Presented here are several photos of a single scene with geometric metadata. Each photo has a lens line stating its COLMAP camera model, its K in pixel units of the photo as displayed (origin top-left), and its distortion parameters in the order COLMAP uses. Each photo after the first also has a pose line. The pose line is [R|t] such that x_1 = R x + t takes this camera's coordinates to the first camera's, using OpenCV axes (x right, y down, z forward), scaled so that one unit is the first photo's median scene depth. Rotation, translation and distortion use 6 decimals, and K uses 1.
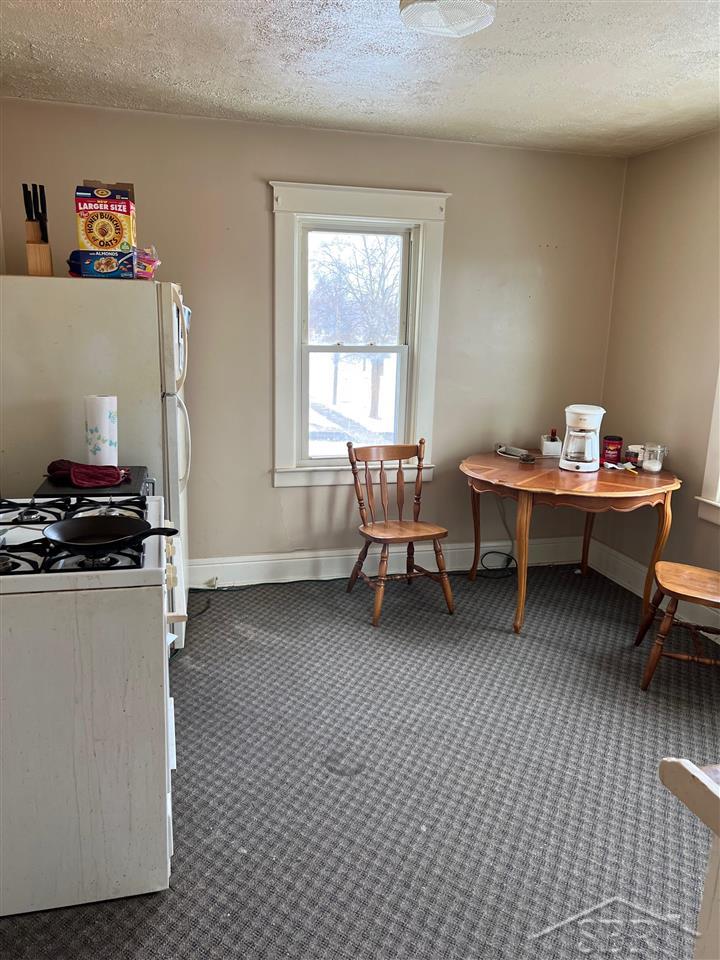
lens RADIAL K [[722.7, 0, 349.7], [0, 722.7, 480.7], [0, 0, 1]] dist [0.042167, -0.053025]
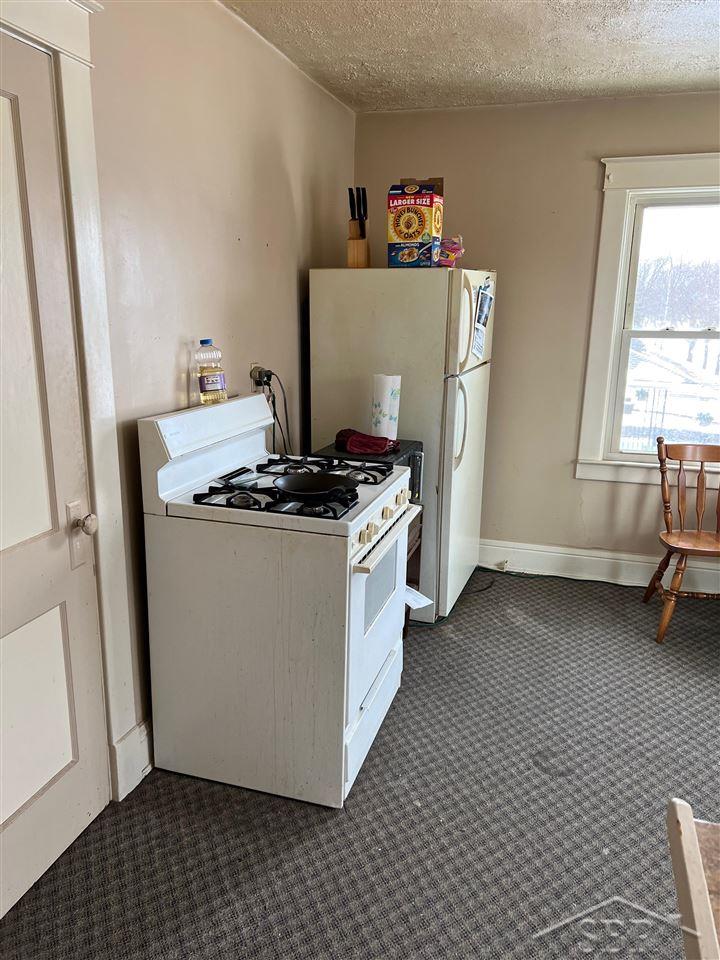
lens RADIAL K [[722.7, 0, 349.7], [0, 722.7, 480.7], [0, 0, 1]] dist [0.042167, -0.053025]
pose [[0.846922, 0.112566, -0.519666, 0.199849], [-0.107518, 0.993400, 0.039956, 0.007592], [0.520733, 0.022034, 0.853435, 0.026090]]
